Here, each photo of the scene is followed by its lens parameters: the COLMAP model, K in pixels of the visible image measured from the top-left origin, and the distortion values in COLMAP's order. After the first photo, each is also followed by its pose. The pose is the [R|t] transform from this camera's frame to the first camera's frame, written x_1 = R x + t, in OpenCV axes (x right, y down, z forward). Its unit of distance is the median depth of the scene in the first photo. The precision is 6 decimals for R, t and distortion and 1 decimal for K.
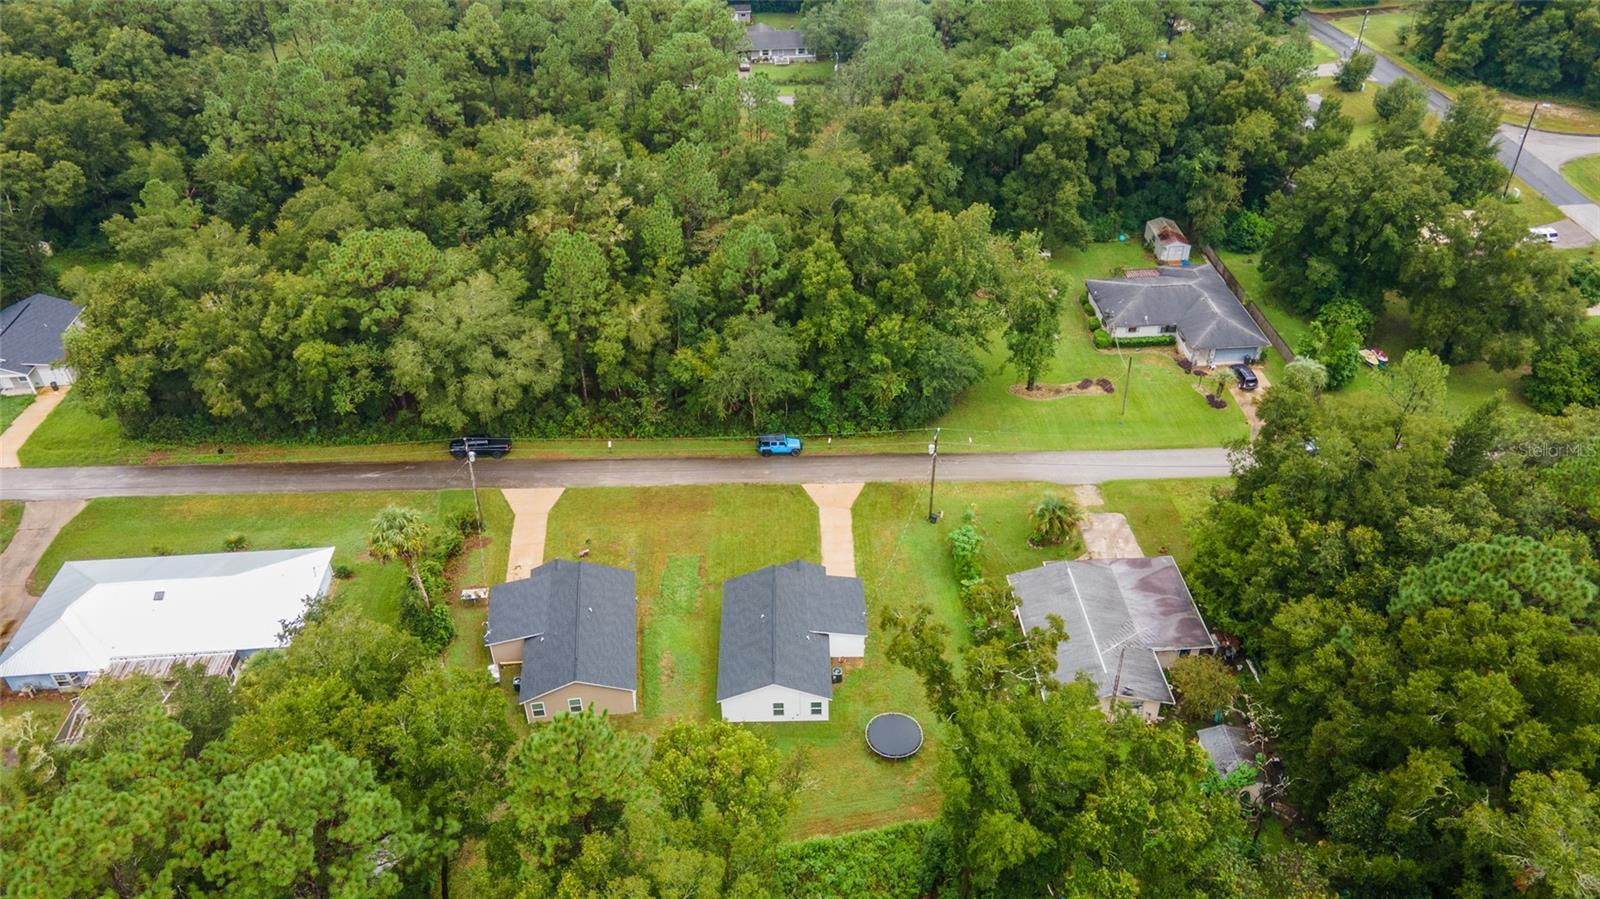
lens RADIAL K [[1165.4, 0, 793.9], [0, 1165.4, 440.6], [0, 0, 1]] dist [0.020963, 0.042384]
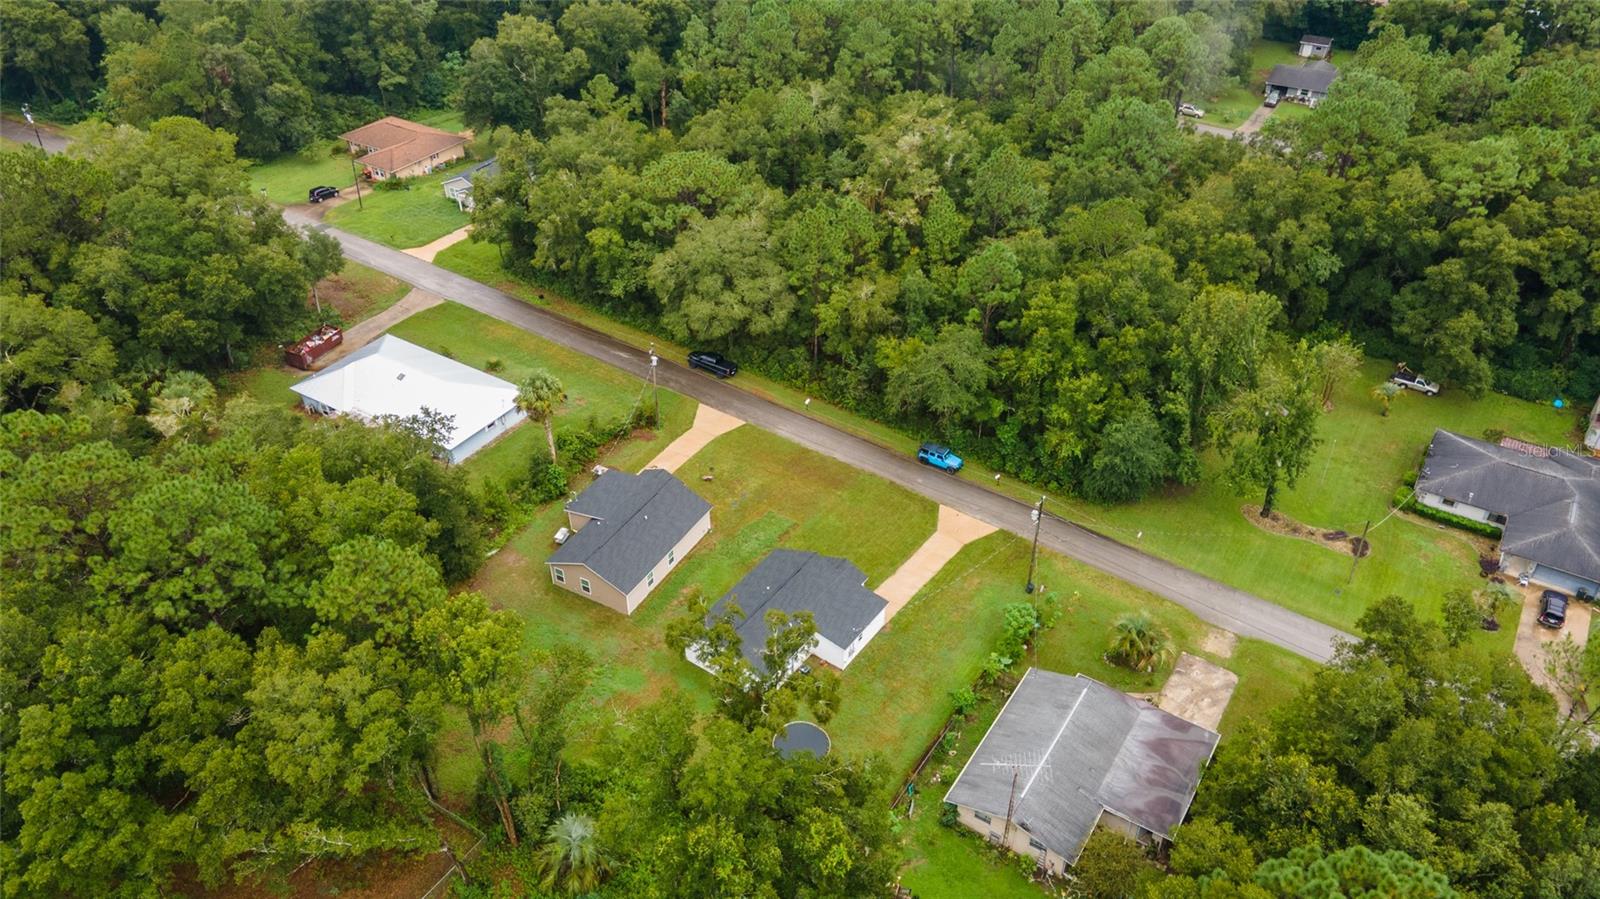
lens RADIAL K [[1165.4, 0, 793.9], [0, 1165.4, 440.6], [0, 0, 1]] dist [0.020963, 0.042384]
pose [[0.807793, 0.358818, -0.467675, 0.342229], [-0.352944, 0.929868, 0.103807, -0.069841], [0.472124, 0.081209, 0.877784, 0.070415]]
